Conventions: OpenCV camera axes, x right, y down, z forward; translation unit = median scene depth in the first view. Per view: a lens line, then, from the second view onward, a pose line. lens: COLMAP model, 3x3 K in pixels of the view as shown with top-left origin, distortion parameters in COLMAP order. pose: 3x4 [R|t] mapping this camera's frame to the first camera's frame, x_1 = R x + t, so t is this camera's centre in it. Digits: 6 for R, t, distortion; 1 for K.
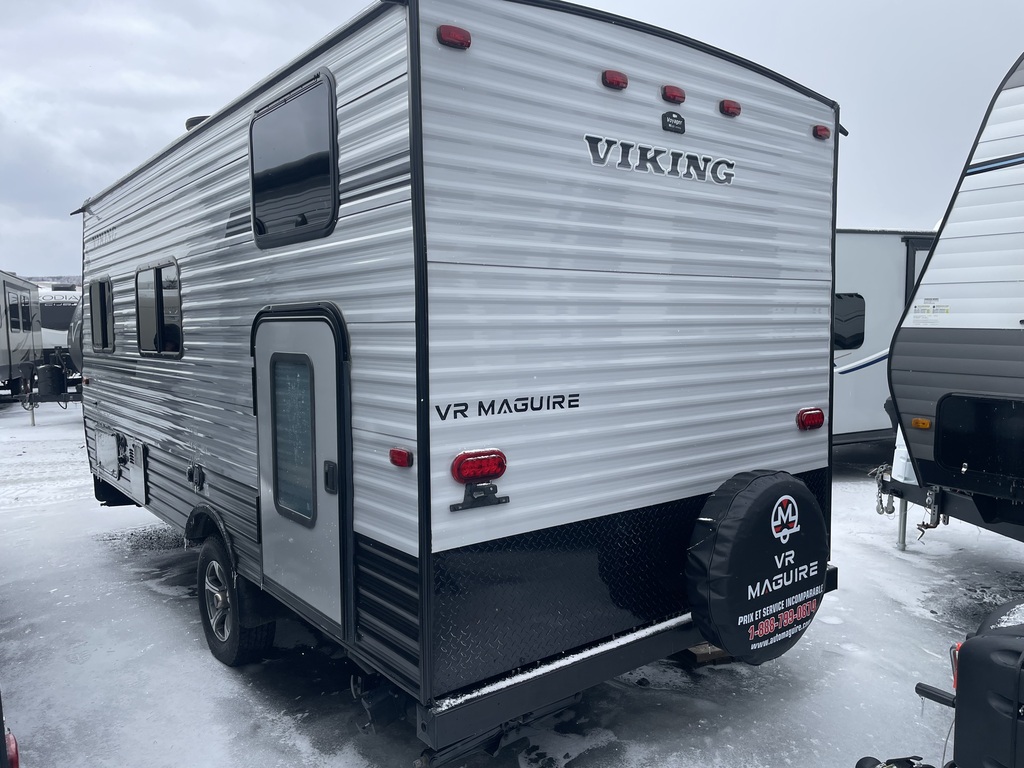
lens RADIAL K [[776.5, 0, 498.7], [0, 776.5, 374.7], [0, 0, 1]] dist [0.081086, -0.107374]
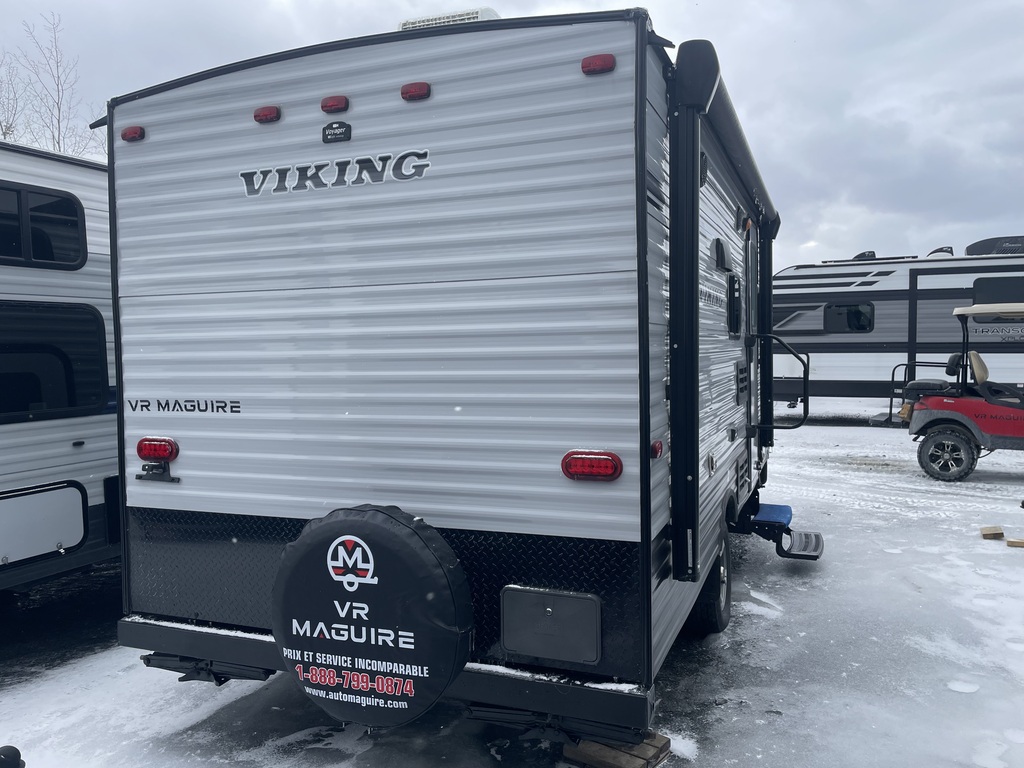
lens RADIAL K [[776.5, 0, 527.3], [0, 776.5, 360.8], [0, 0, 1]] dist [0.081086, -0.107374]
pose [[0.516705, 0.023105, -0.855852, 1.218520], [-0.036066, 0.999336, 0.005205, -0.051828], [0.855404, 0.028178, 0.517195, 0.723325]]
